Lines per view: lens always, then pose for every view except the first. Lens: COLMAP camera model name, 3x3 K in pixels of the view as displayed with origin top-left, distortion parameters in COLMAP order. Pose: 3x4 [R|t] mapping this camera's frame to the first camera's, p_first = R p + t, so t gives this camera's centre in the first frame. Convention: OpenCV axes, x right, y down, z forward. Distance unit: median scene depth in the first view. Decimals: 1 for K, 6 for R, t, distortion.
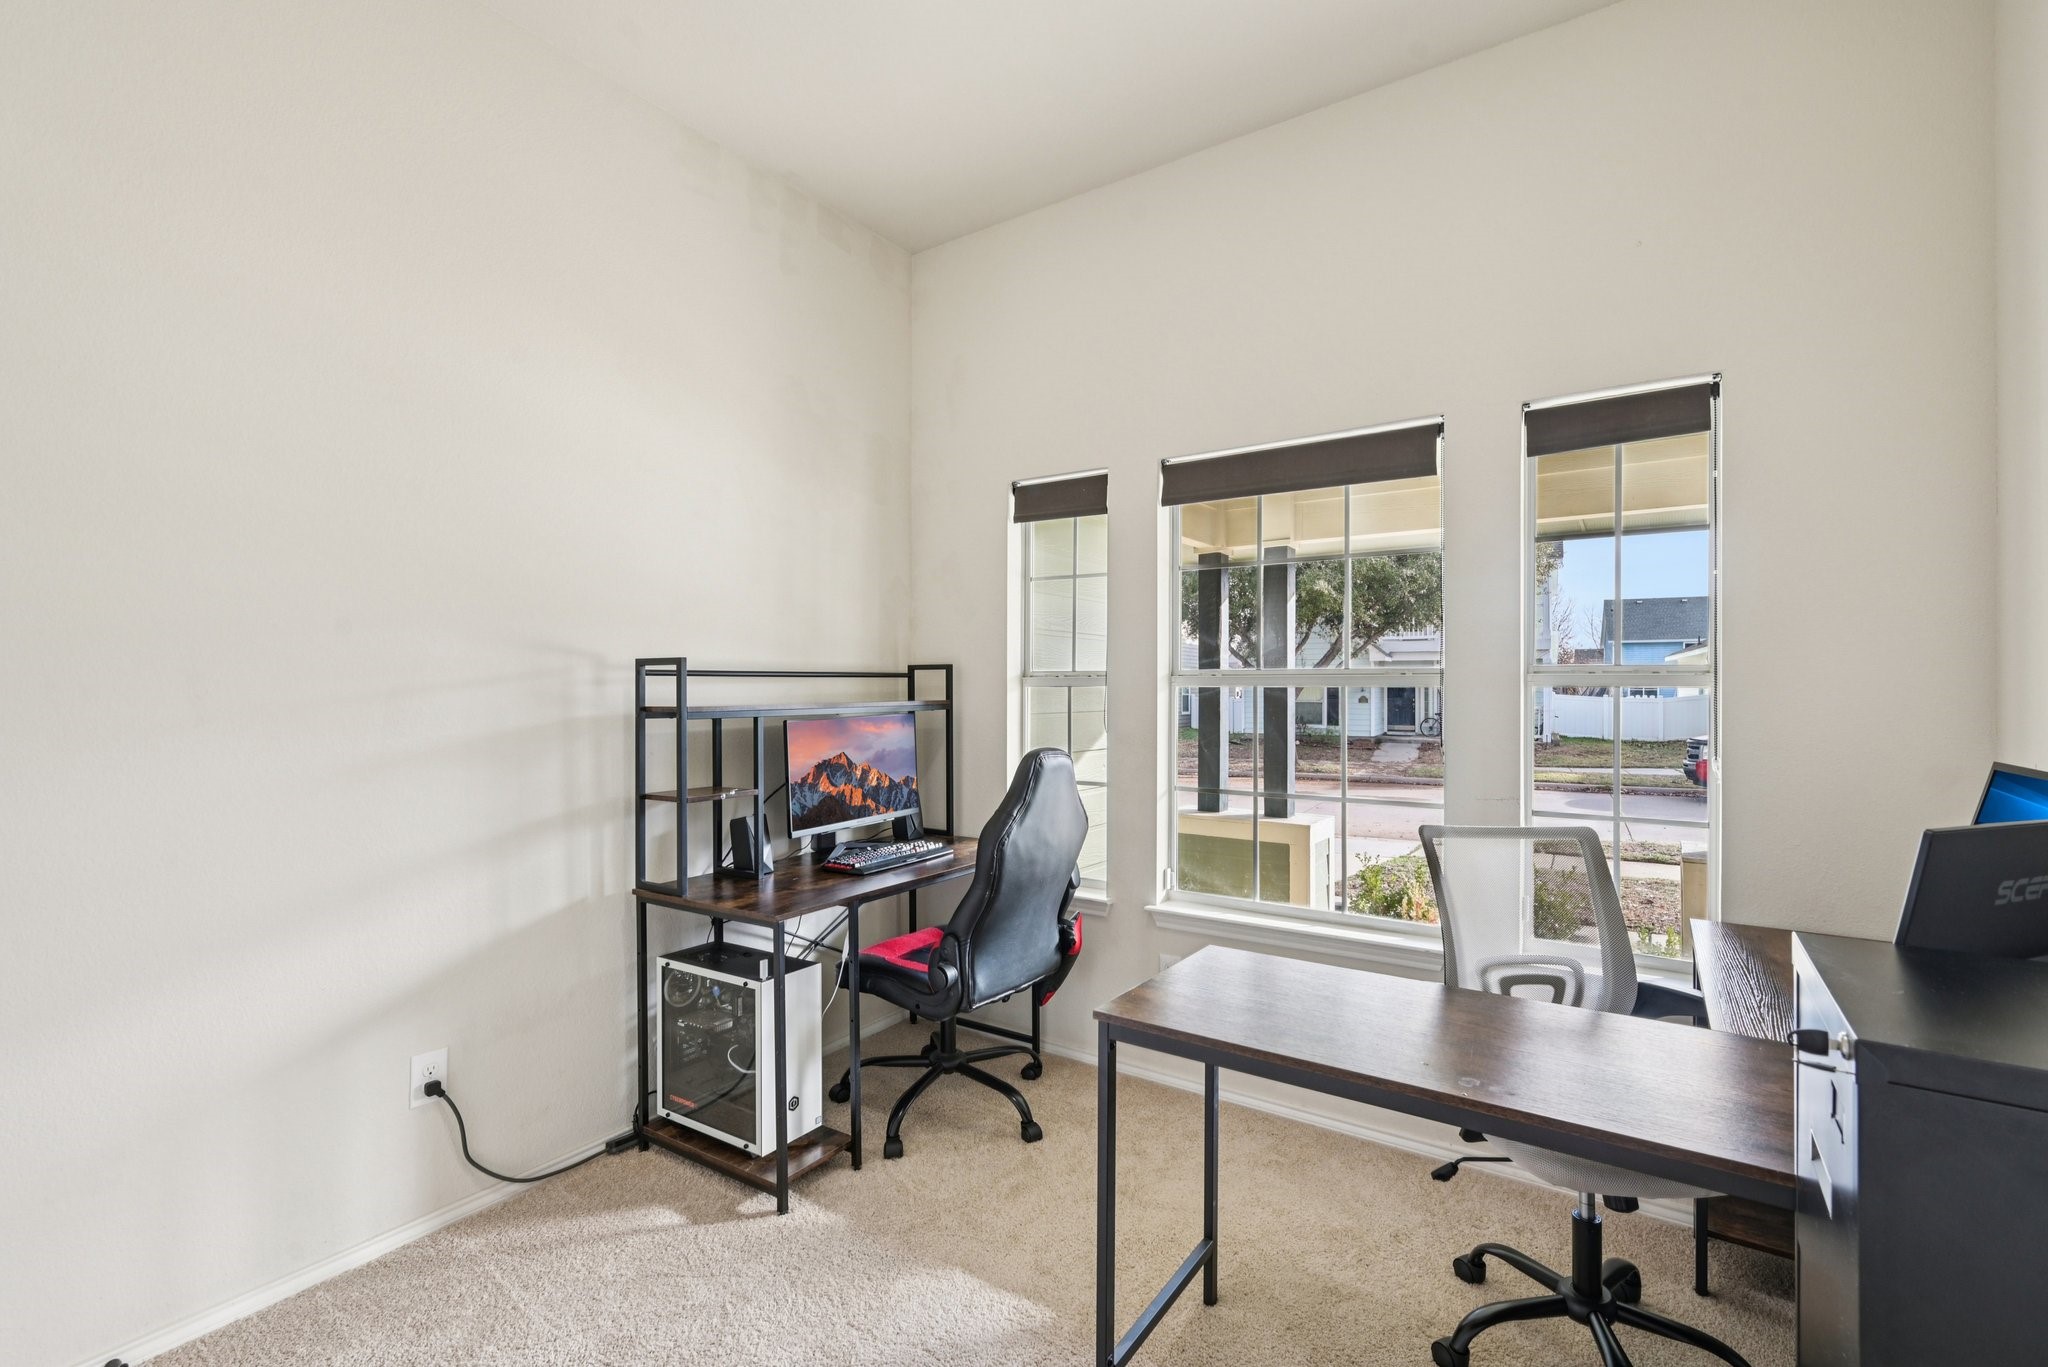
lens RADIAL K [[937.7, 0, 1024.0], [0, 937.7, 689.2], [0, 0, 1]] dist [0.000331, 0.000139]
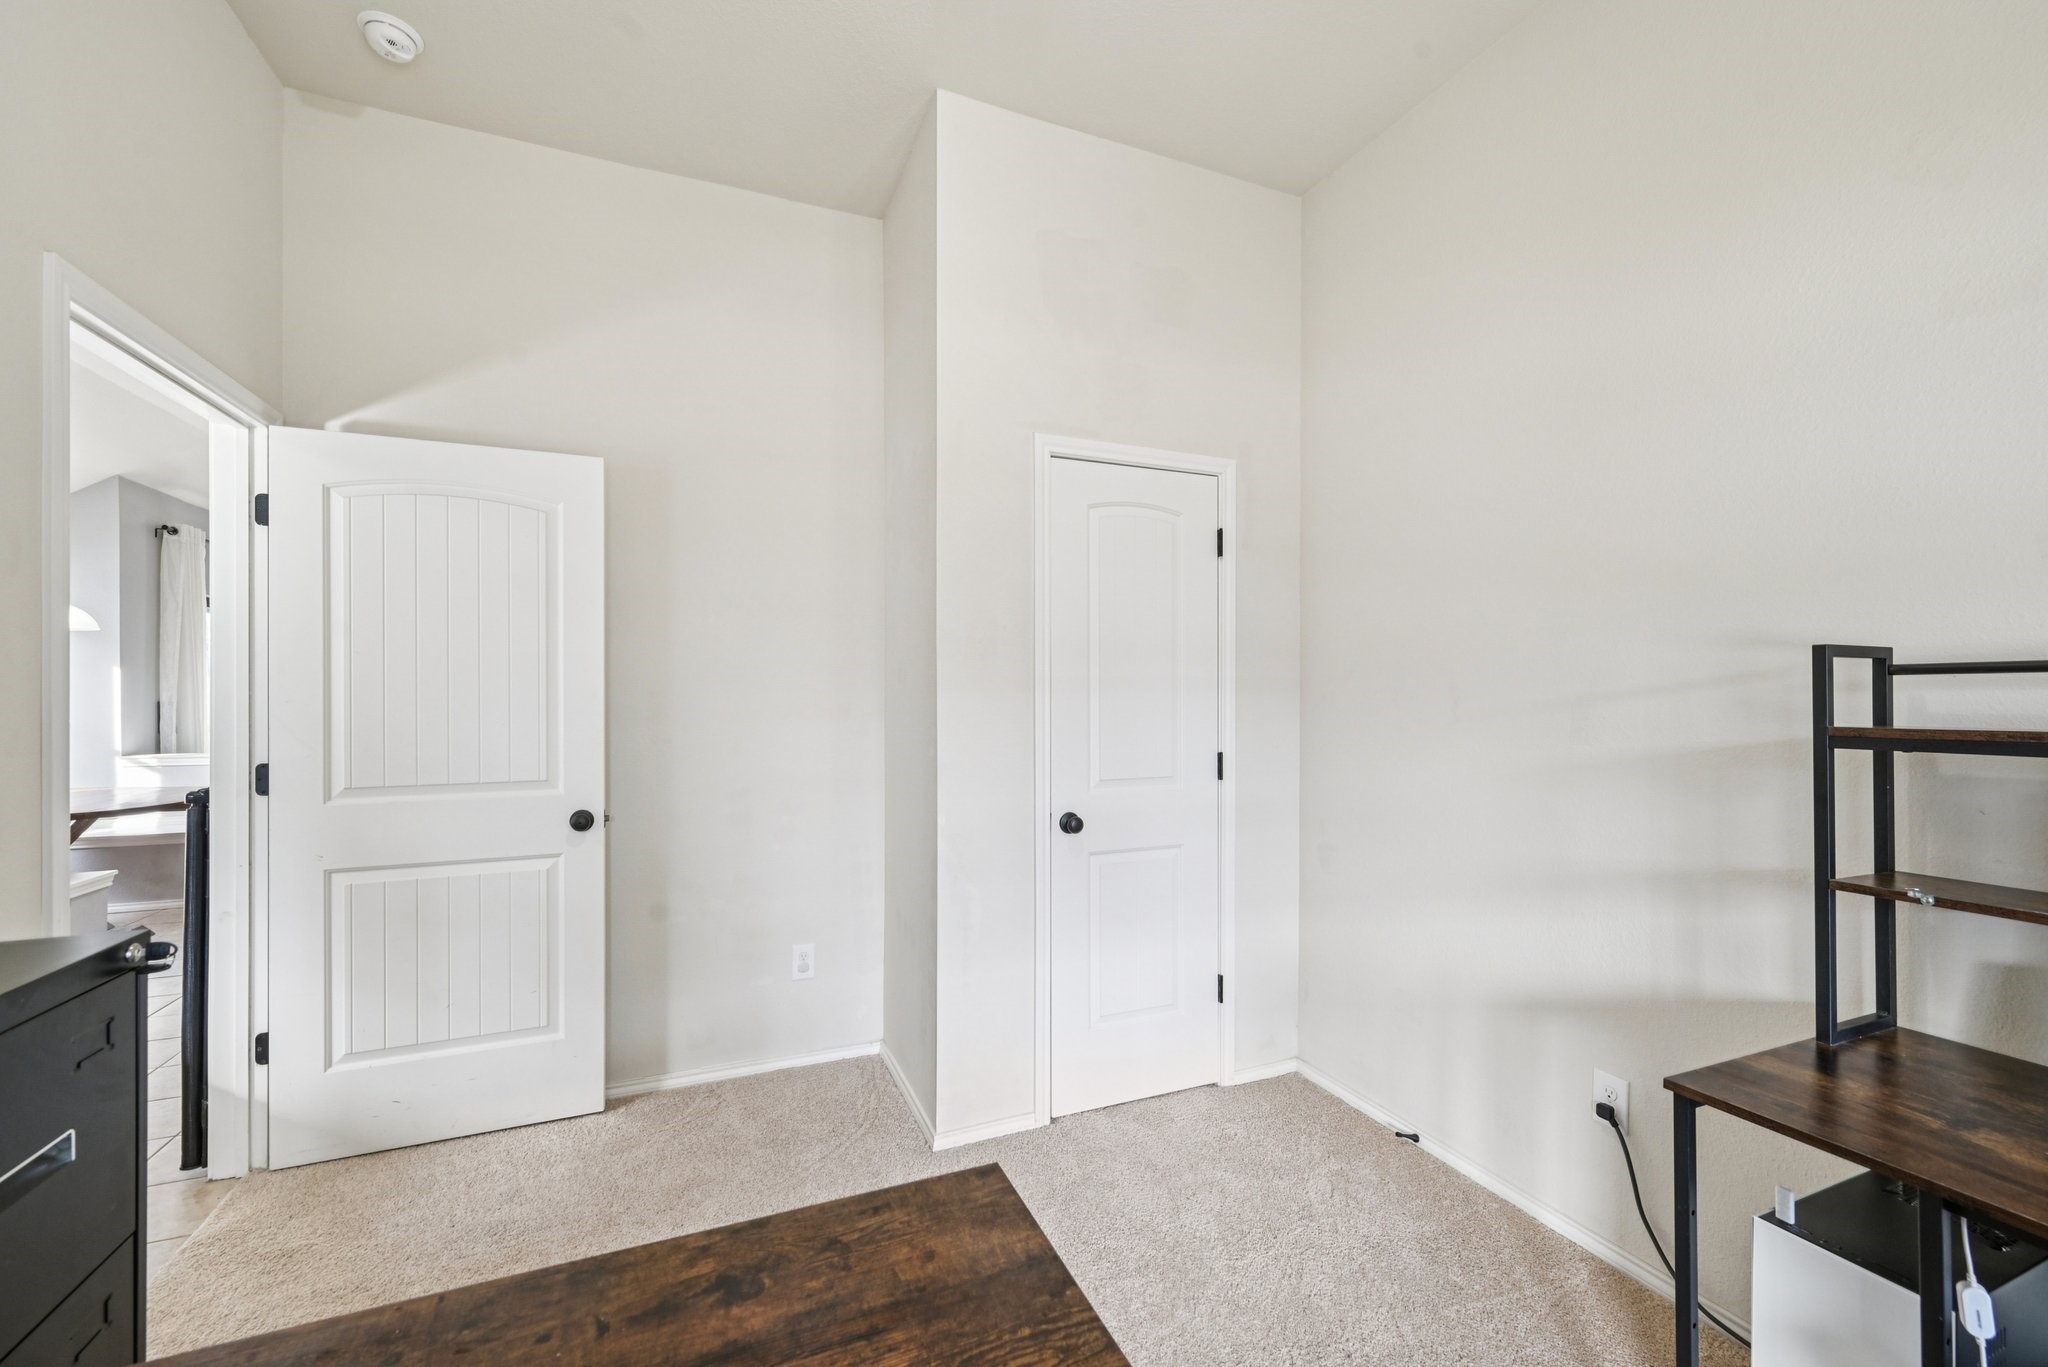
lens RADIAL K [[826.0, 0, 1024.4], [0, 826.0, 690.6], [0, 0, 1]] dist [-0.000205, -0.000033]
pose [[-0.560075, -0.004583, -0.828429, 0.368564], [0.002047, 0.999974, -0.006915, -0.003017], [0.828440, -0.005568, -0.560051, 0.875017]]
